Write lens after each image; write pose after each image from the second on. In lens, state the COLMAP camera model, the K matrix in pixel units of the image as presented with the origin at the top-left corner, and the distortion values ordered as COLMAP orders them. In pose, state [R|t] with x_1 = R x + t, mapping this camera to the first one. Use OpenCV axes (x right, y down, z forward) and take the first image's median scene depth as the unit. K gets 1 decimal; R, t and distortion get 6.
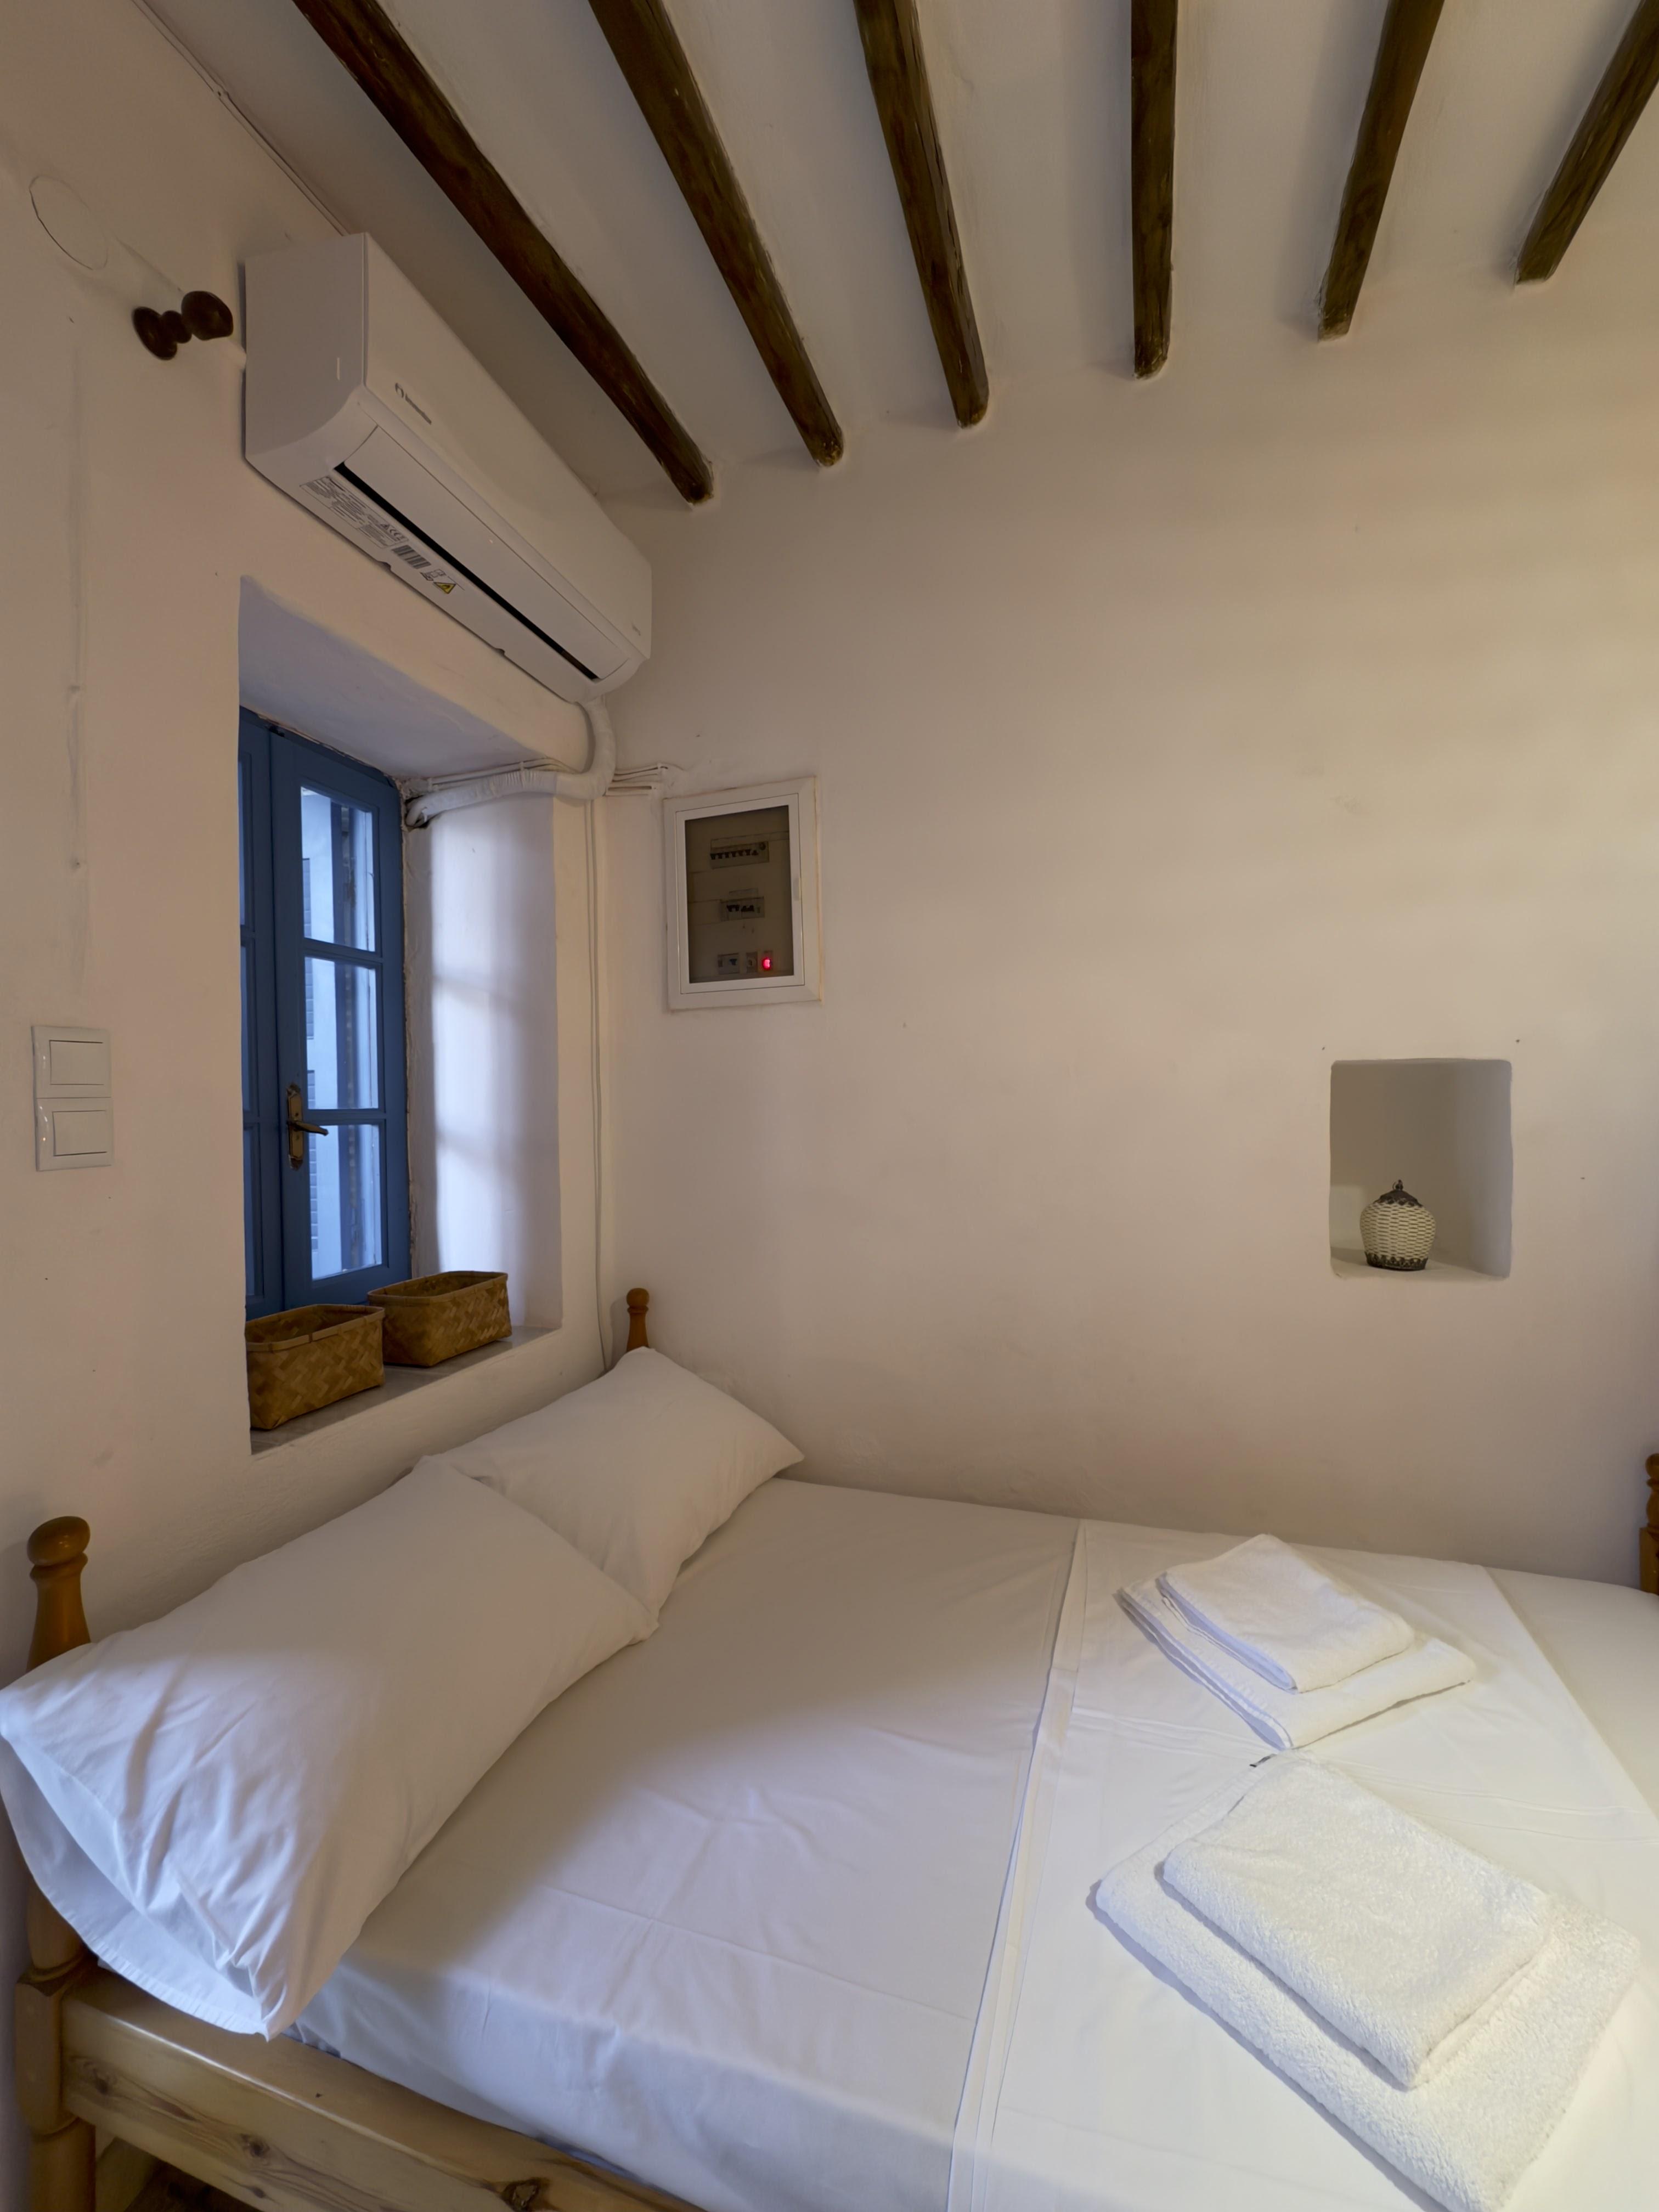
lens RADIAL K [[884.6, 0, 830.7], [0, 884.6, 1105.4], [0, 0, 1]] dist [-0.003529, 0.000440]
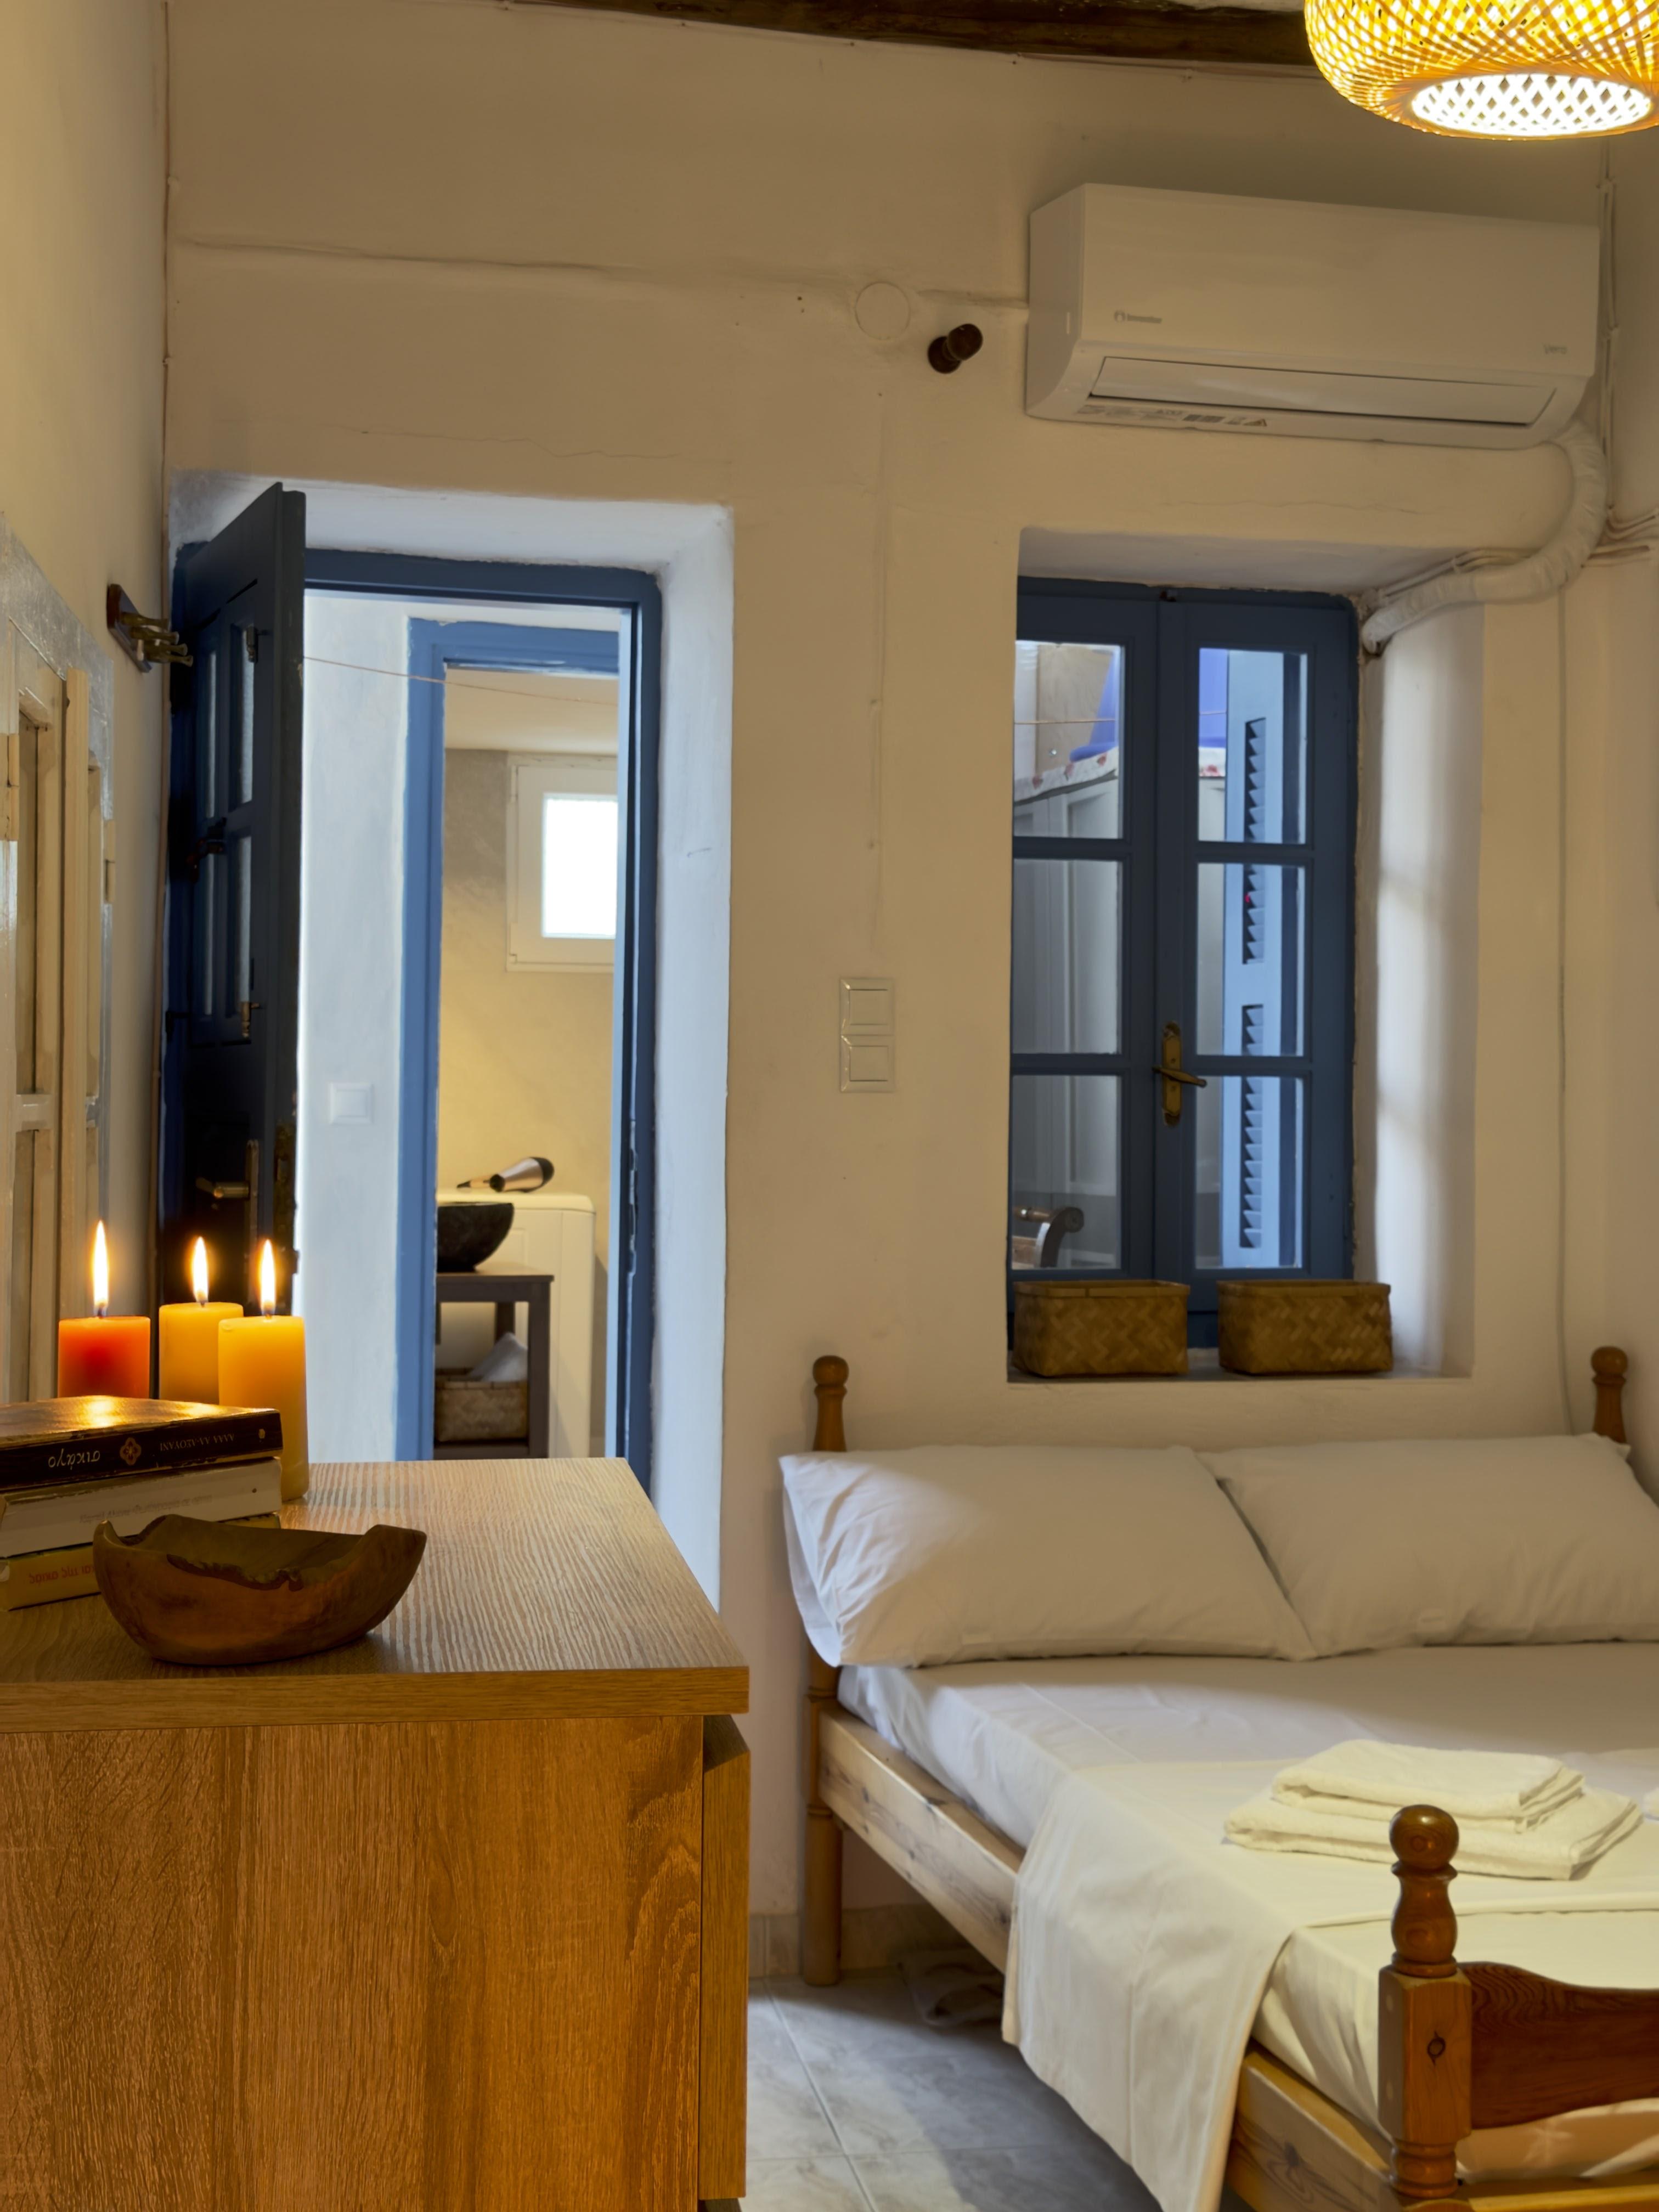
lens RADIAL K [[3087.9, 0, 815.6], [0, 3087.9, 1101.1], [0, 0, 1]] dist [0.155136, -0.155691]
pose [[0.526272, 0.024146, -0.849973, 1.884553], [-0.021152, 0.999659, 0.015303, 0.012761], [0.850053, 0.009925, 0.526604, -0.904849]]
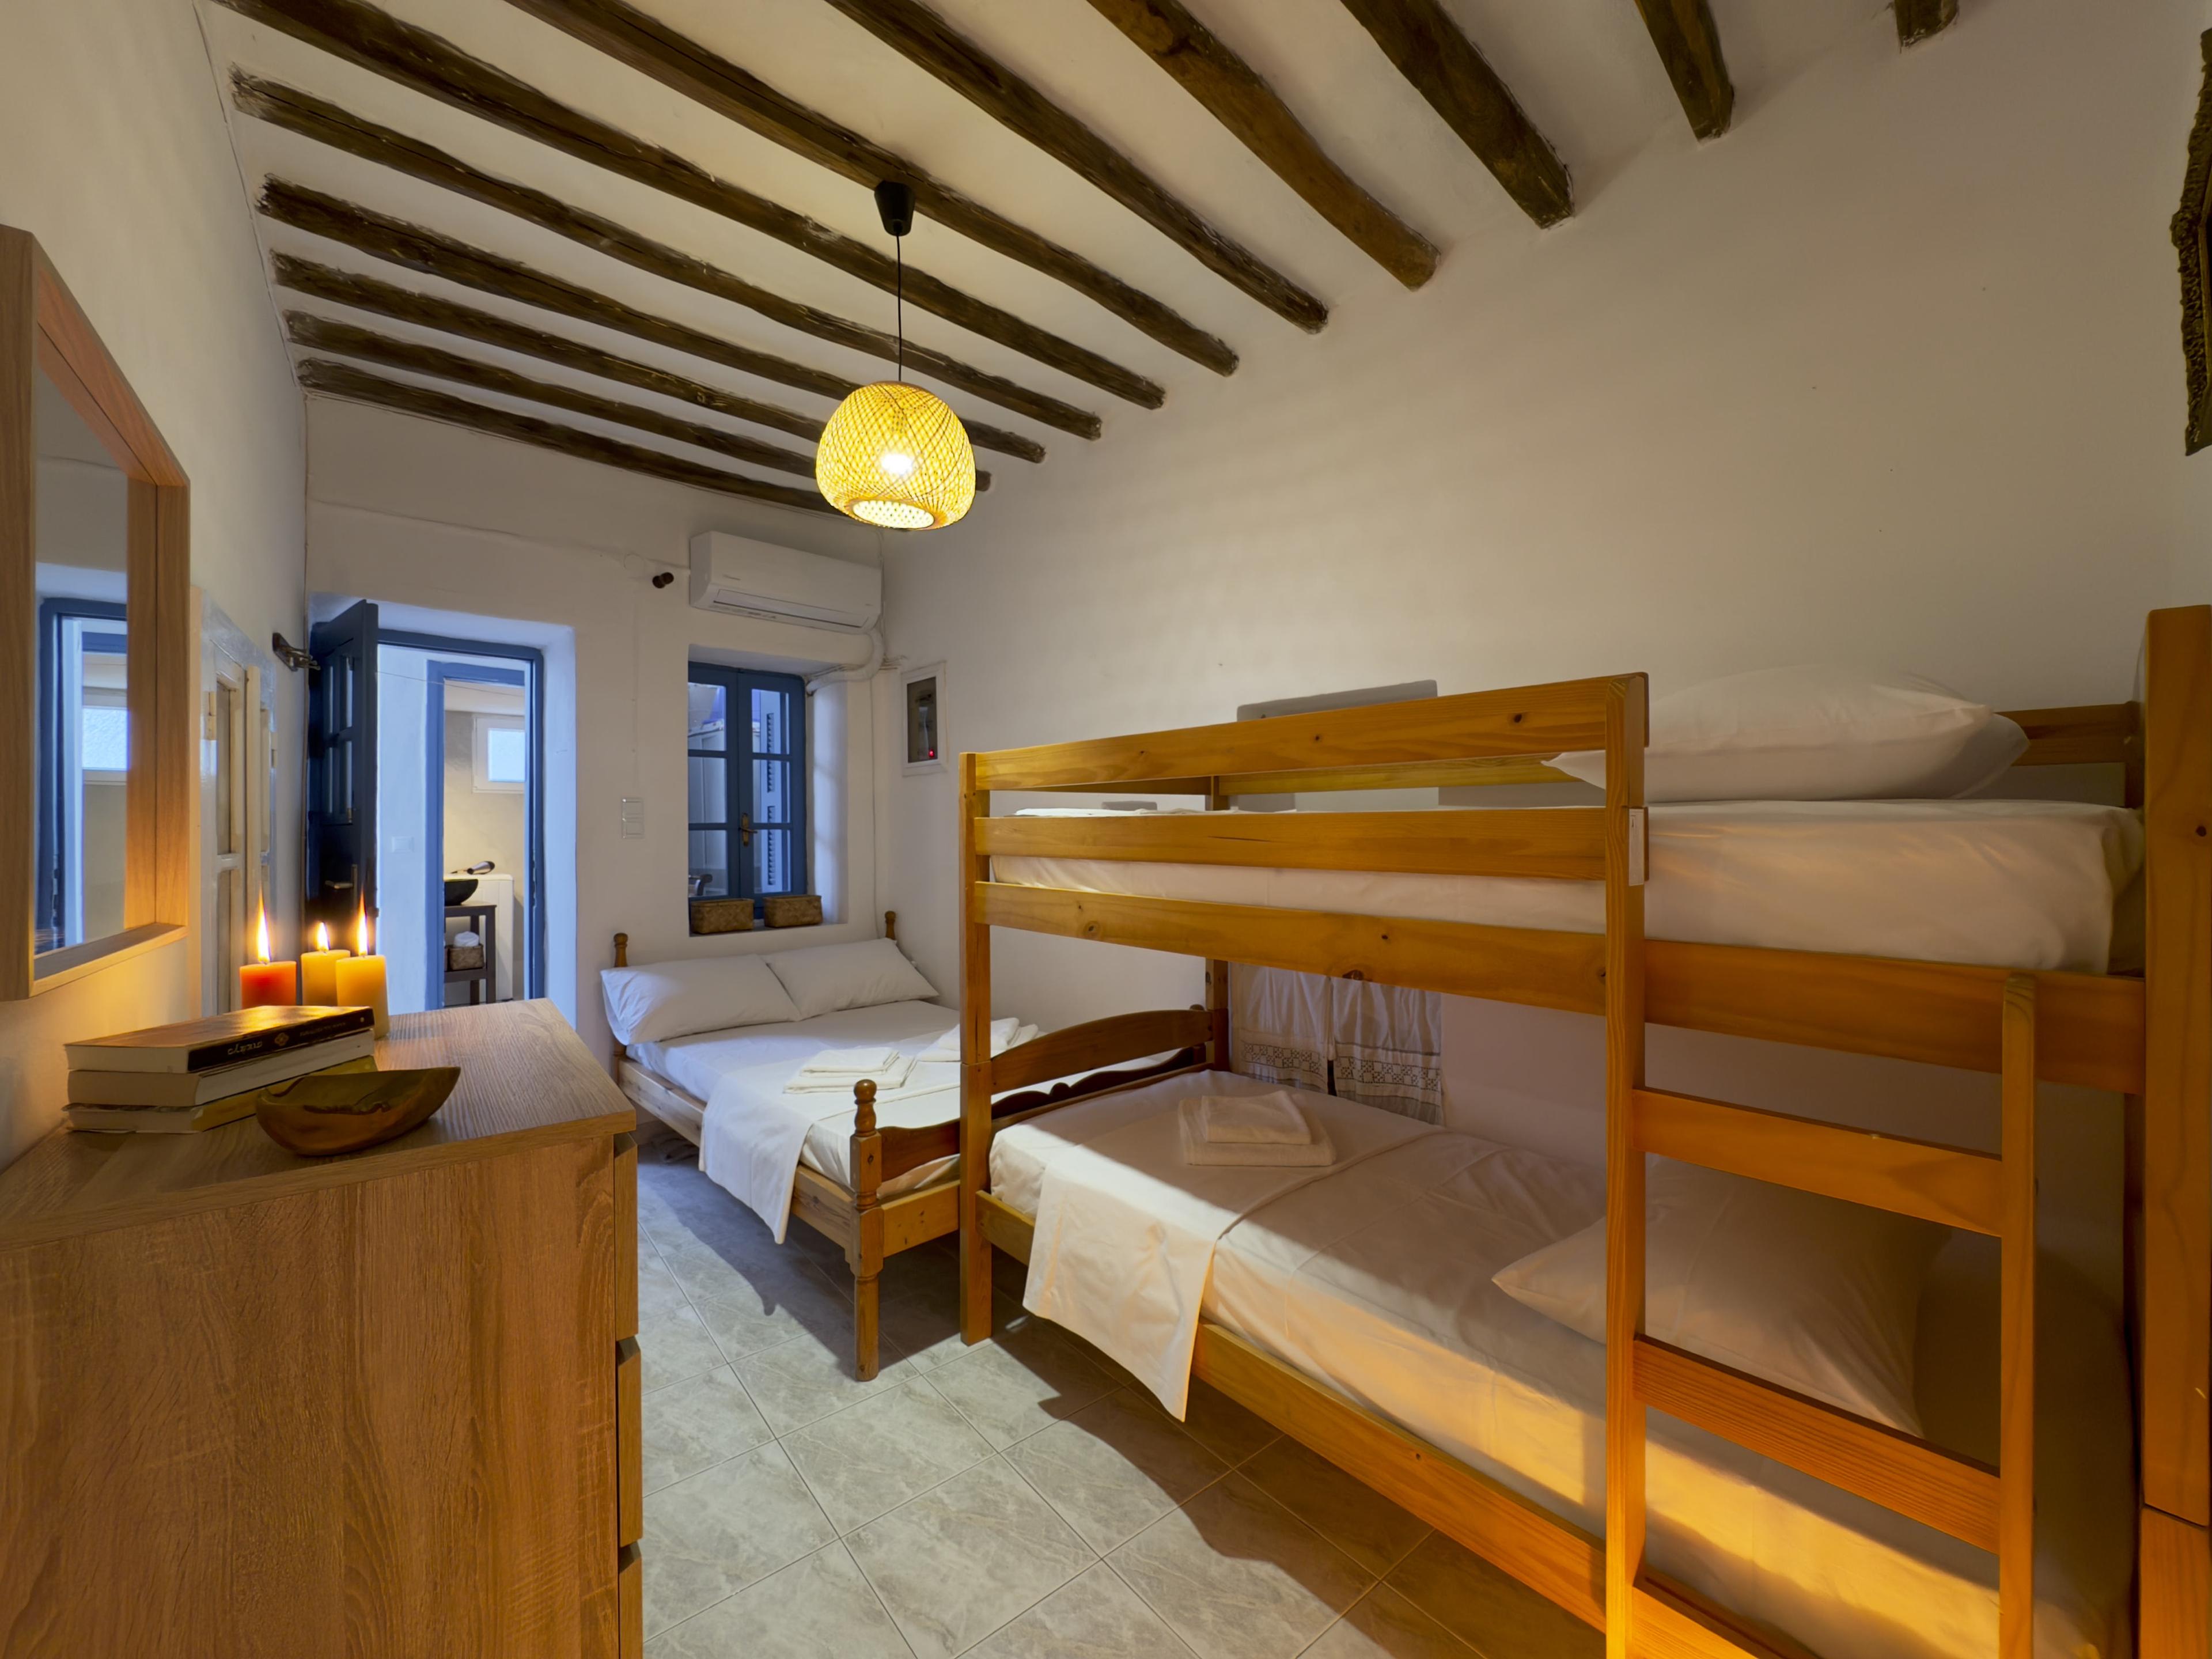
lens RADIAL K [[887.7, 0, 1106.3], [0, 887.7, 828.0], [0, 0, 1]] dist [-0.003823, 0.000332]
pose [[0.881475, 0.010881, -0.472106, 1.653568], [-0.009428, 0.999941, 0.005443, -0.004202], [0.472137, -0.000347, 0.881525, -0.813203]]
